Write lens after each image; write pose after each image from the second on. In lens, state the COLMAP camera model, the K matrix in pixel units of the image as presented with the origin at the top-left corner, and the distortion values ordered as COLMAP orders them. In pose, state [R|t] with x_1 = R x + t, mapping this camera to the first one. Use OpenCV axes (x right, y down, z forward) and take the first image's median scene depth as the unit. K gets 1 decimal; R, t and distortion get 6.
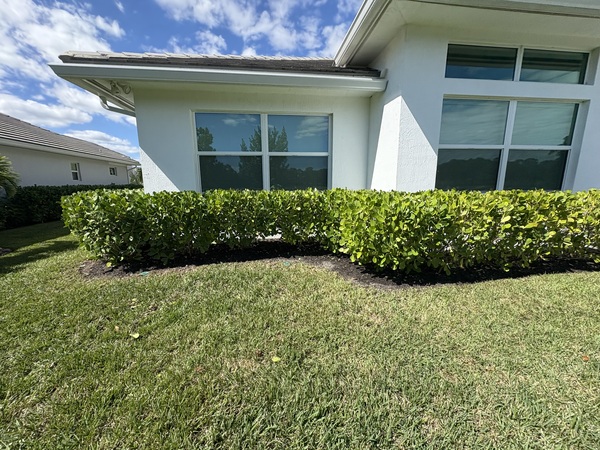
lens RADIAL K [[241.8, 0, 300.0], [0, 241.8, 225.0], [0, 0, 1]] dist [0.002915, 0.000477]
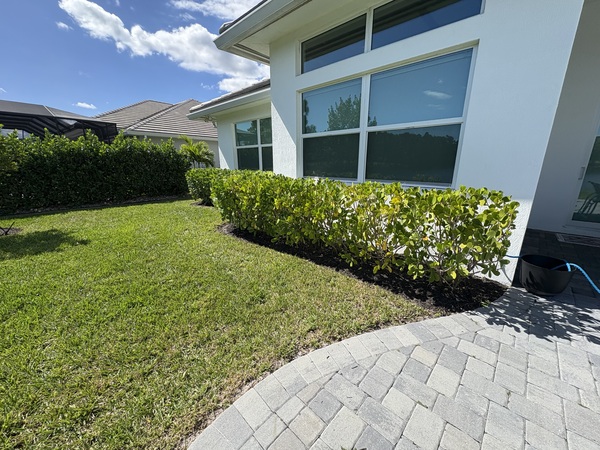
lens RADIAL K [[238.4, 0, 300.0], [0, 238.4, 225.0], [0, 0, 1]] dist [-0.003401, -0.000230]
pose [[0.638954, 0.200841, -0.742563, 1.488674], [-0.107591, 0.979159, 0.172255, -0.107076], [0.761684, -0.030170, 0.647246, 0.245296]]
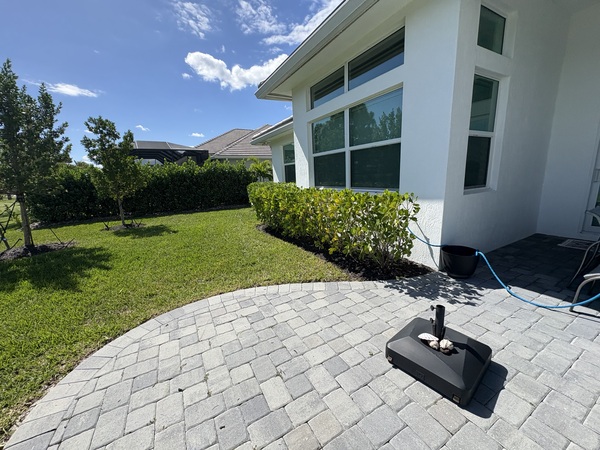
lens RADIAL K [[238.4, 0, 300.0], [0, 238.4, 225.0], [0, 0, 1]] dist [-0.003401, -0.000230]
pose [[0.374390, 0.178226, -0.909982, 1.950380], [-0.087601, 0.983764, 0.156635, -0.128872], [0.923124, 0.021073, 0.383924, 0.371612]]
